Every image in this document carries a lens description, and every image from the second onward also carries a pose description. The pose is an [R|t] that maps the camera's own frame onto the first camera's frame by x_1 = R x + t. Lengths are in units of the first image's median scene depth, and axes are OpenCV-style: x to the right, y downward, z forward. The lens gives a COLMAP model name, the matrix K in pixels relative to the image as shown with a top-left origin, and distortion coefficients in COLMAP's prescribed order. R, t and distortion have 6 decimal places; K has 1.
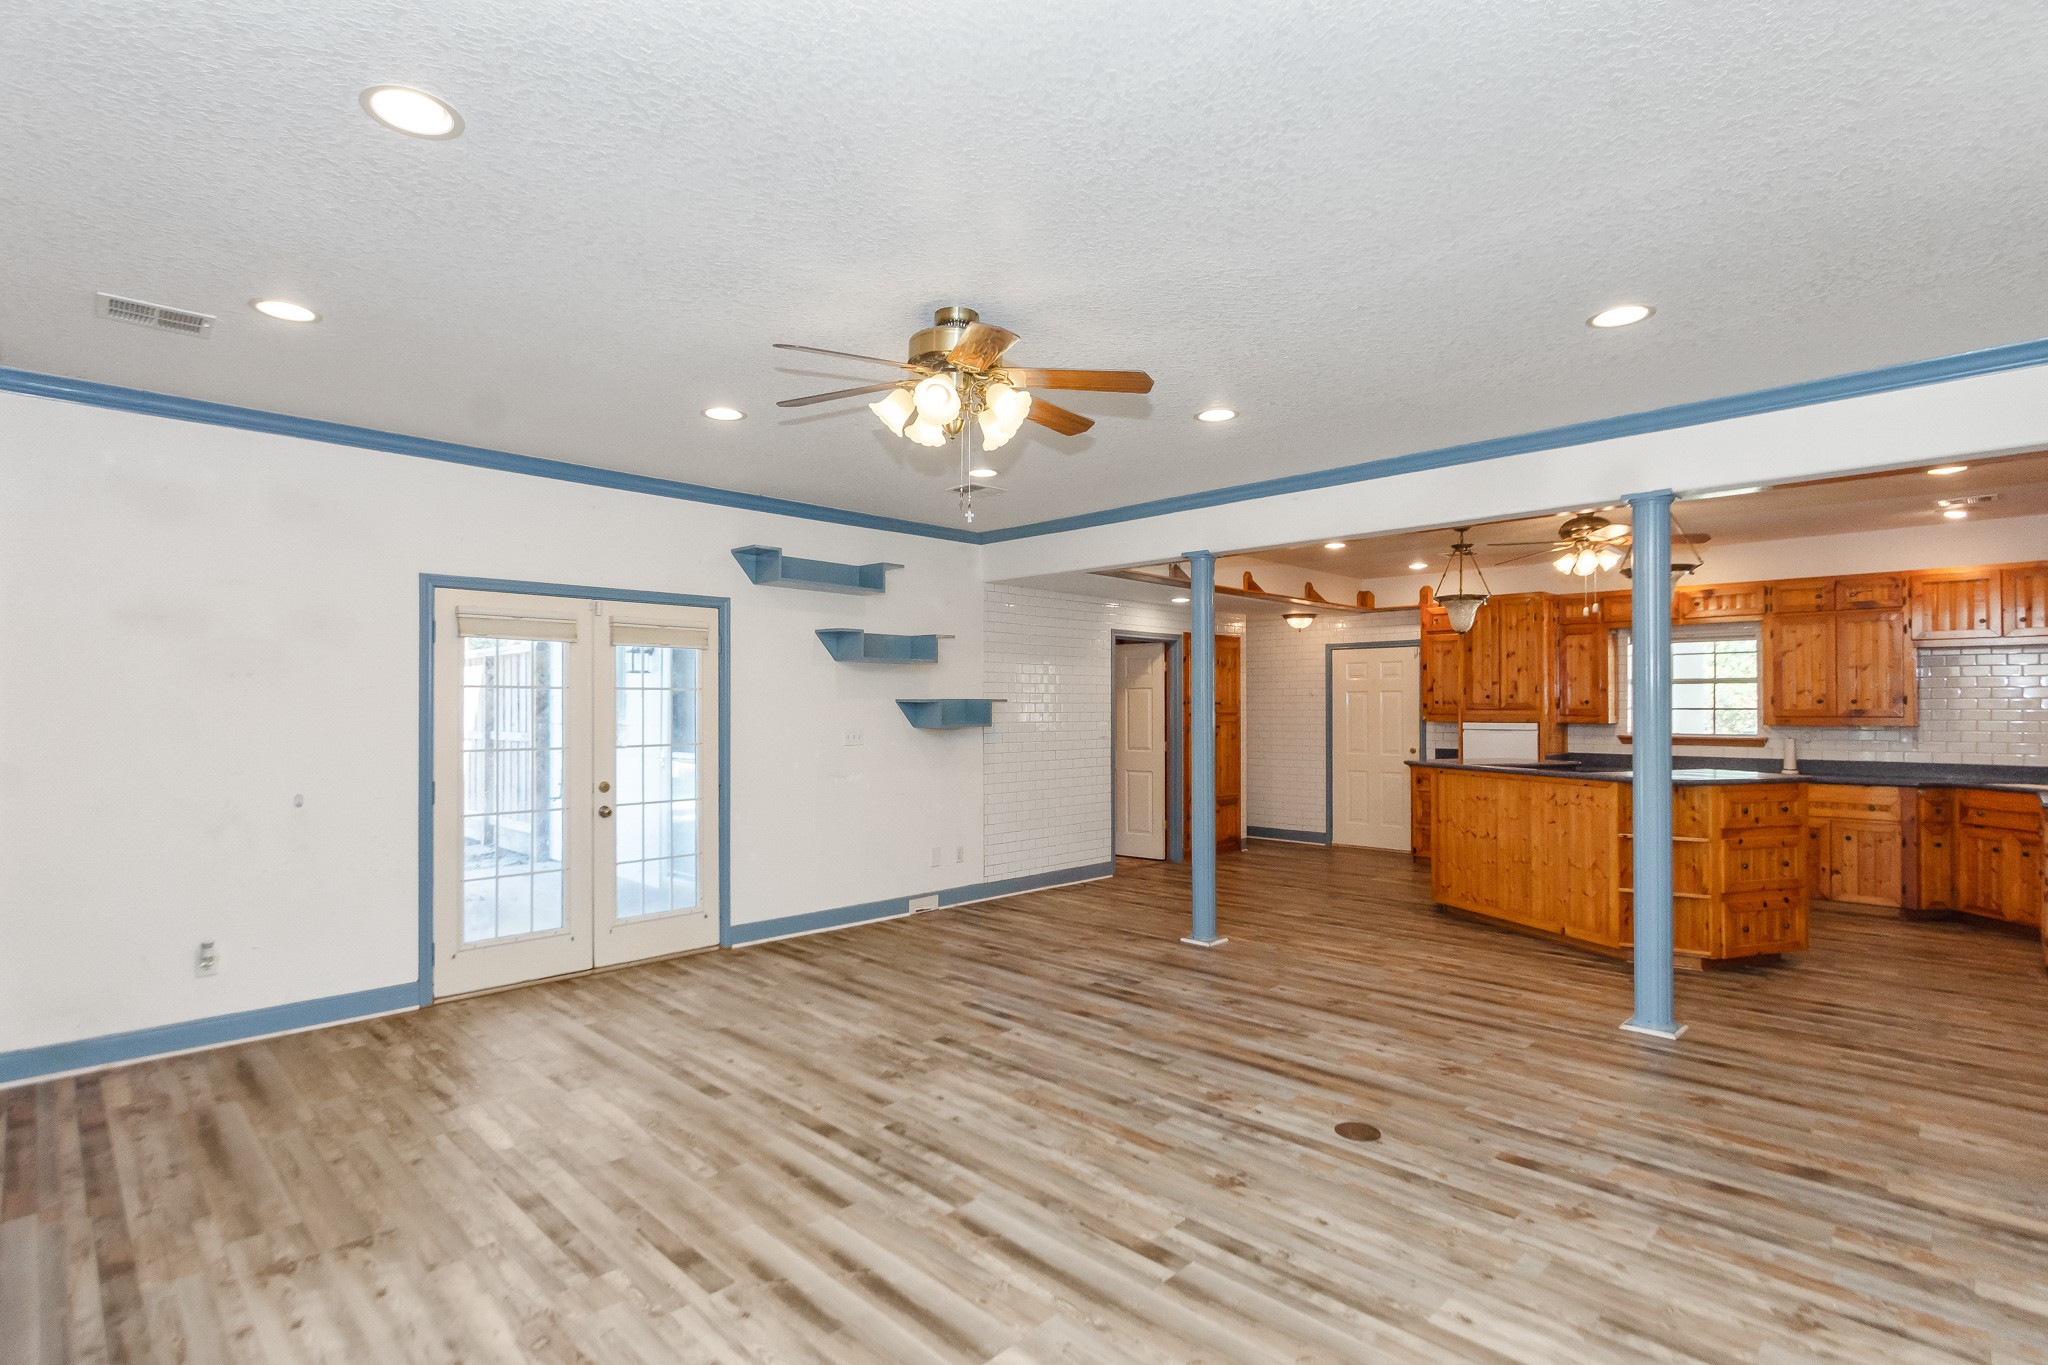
lens RADIAL K [[994.4, 0, 1018.4], [0, 994.4, 686.6], [0, 0, 1]] dist [0.000138, -0.000260]
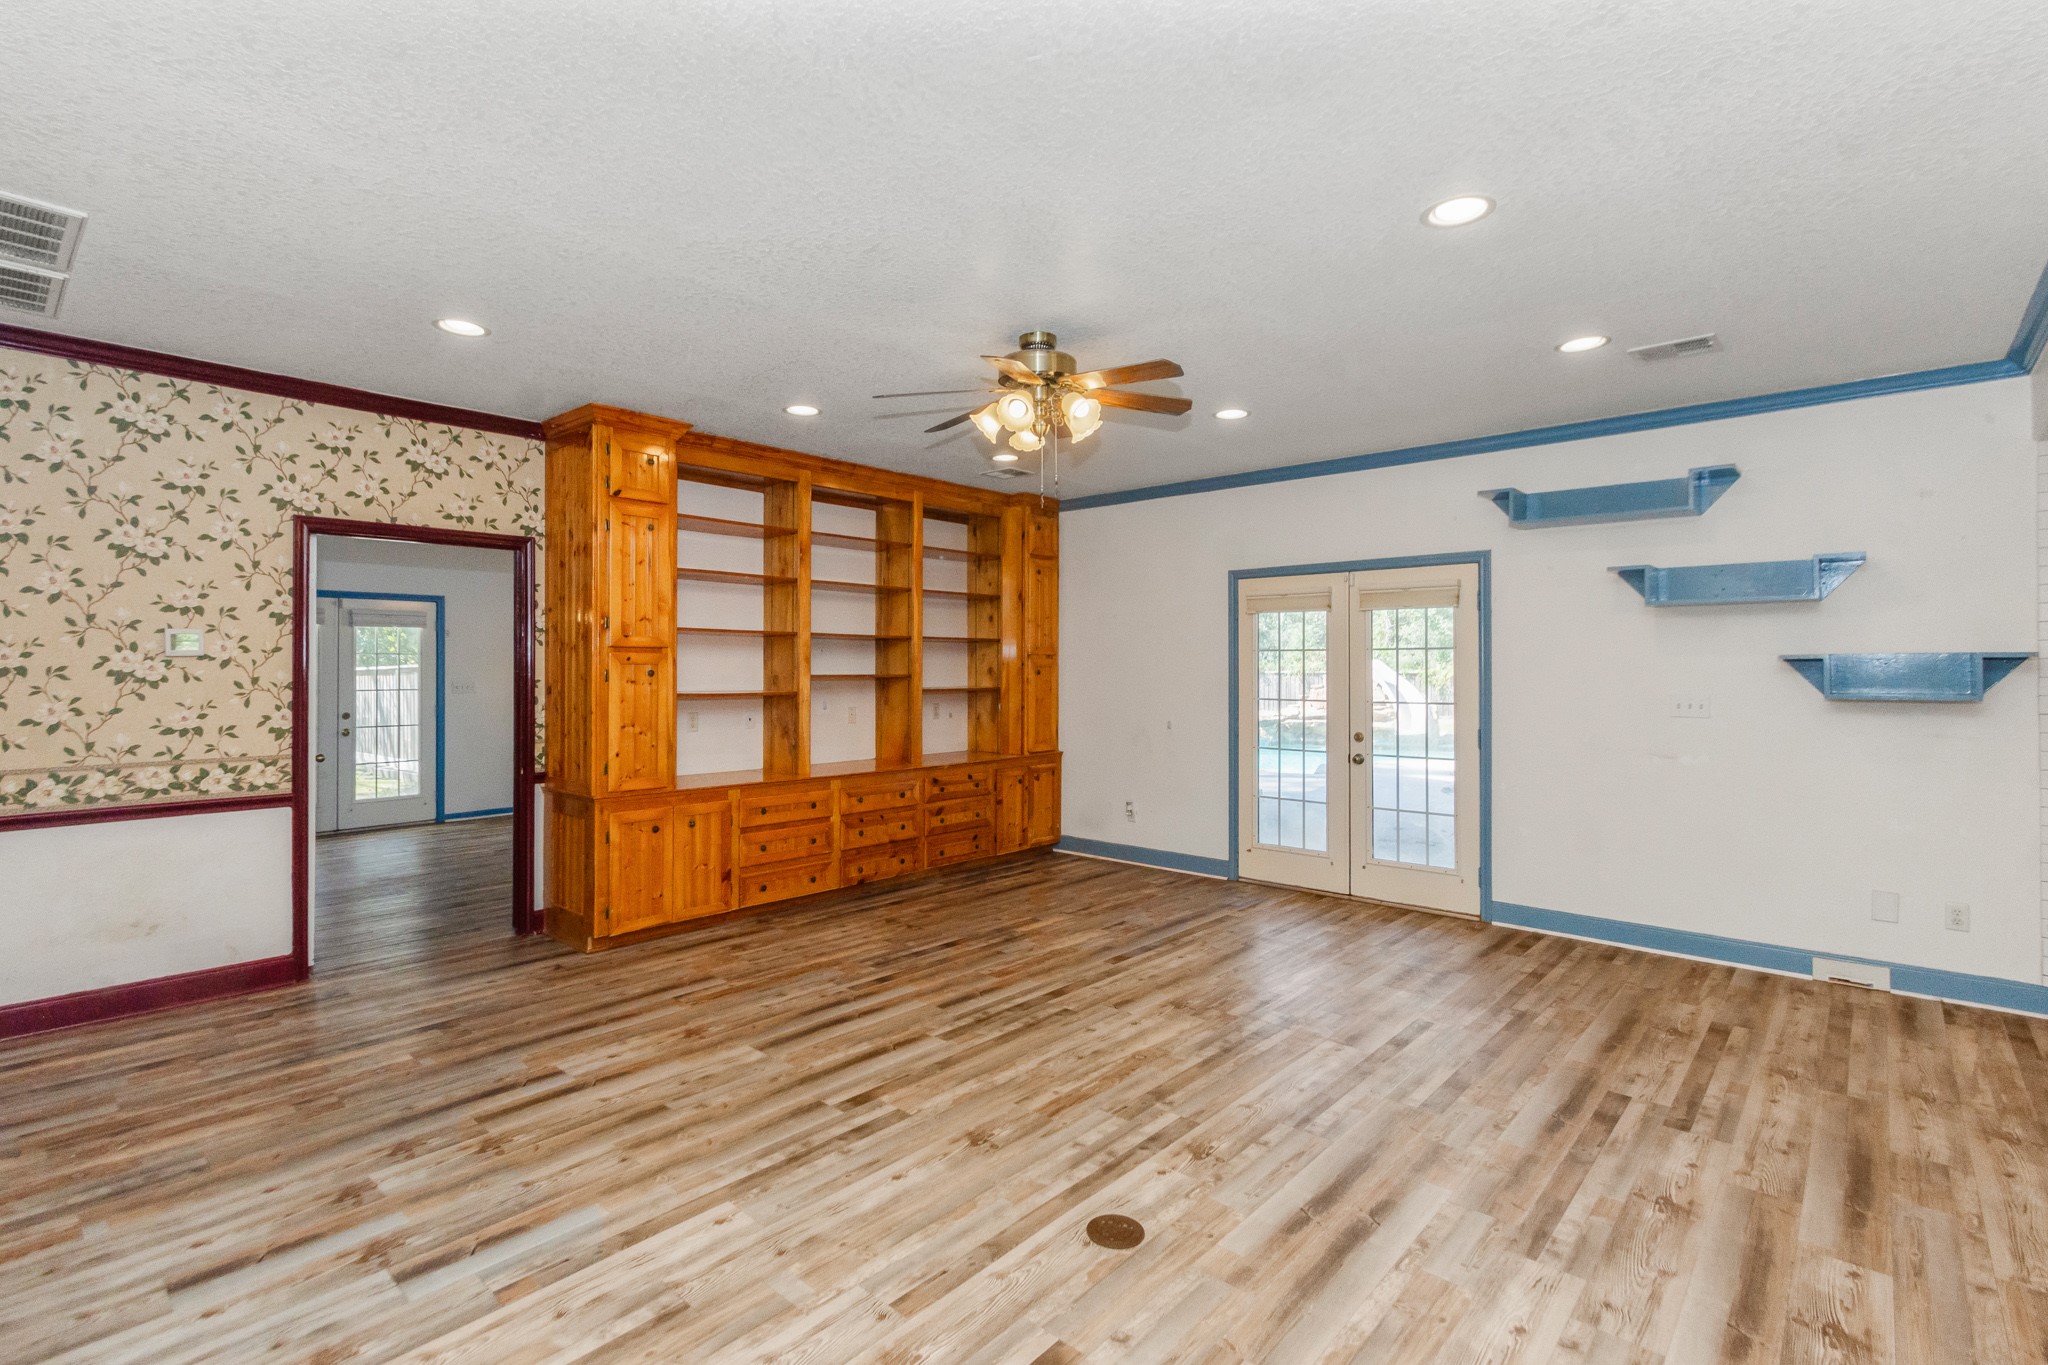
lens RADIAL K [[948.3, 0, 979.9], [0, 948.3, 668.5], [0, 0, 1]] dist [0.001838, 0.000789]
pose [[0.029754, 0.001307, -0.999556, 0.803001], [0.018926, 0.999819, 0.001871, 0.015846], [0.999378, -0.018973, 0.029724, 0.675920]]
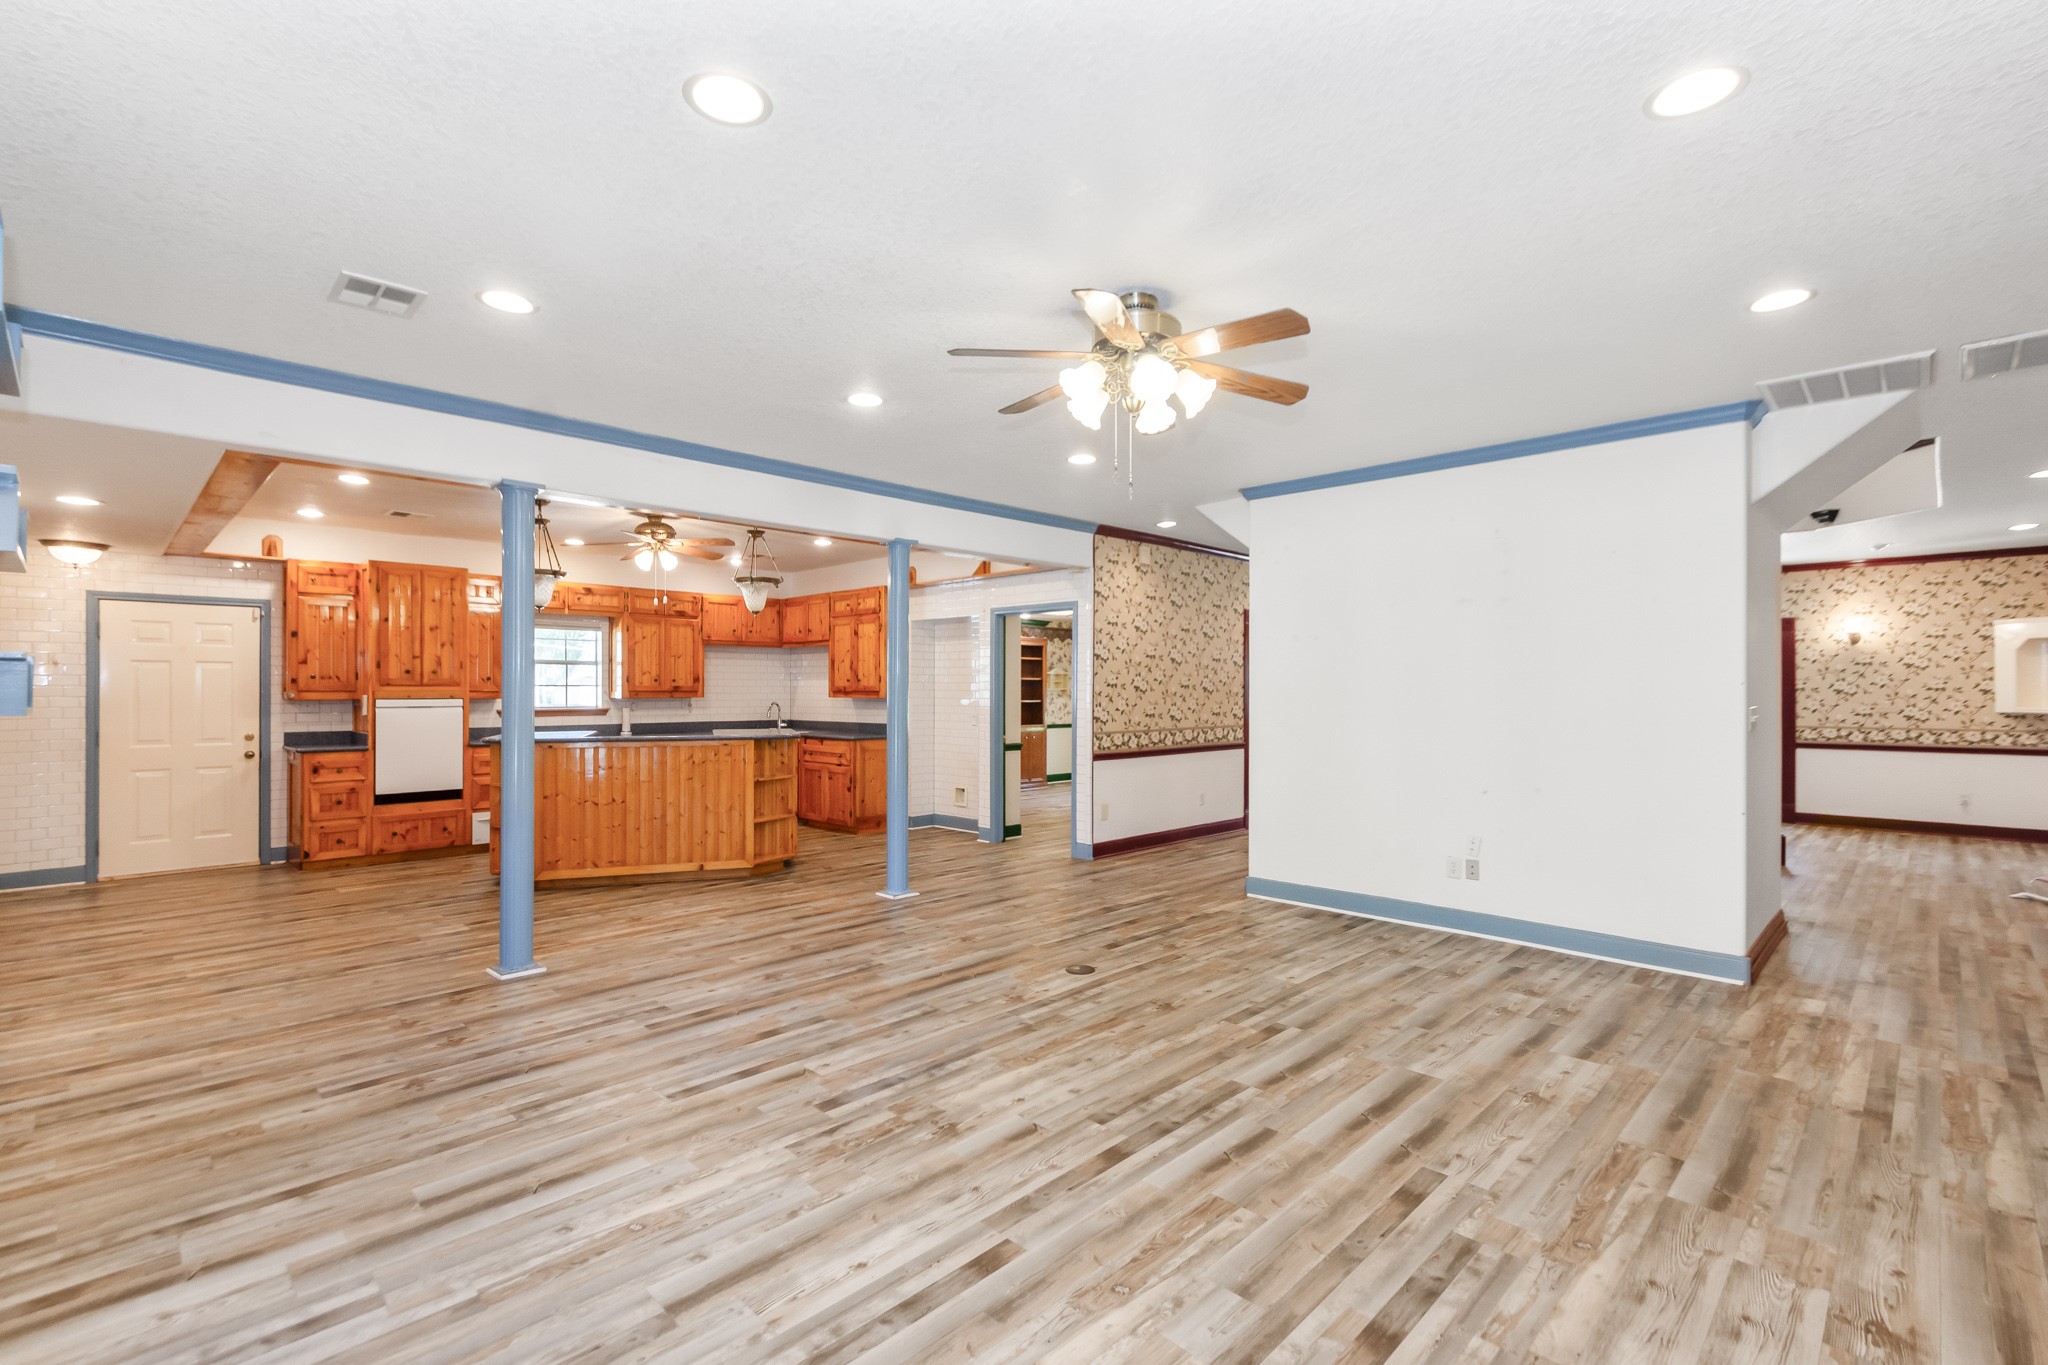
lens RADIAL K [[934.7, 0, 1001.2], [0, 934.7, 687.7], [0, 0, 1]] dist [0.001645, -0.000031]
pose [[-0.002127, 0.003756, 0.999991, -0.786839], [-0.021156, 0.999769, -0.003800, 0.032309], [-0.999774, -0.021164, -0.002048, 0.861067]]
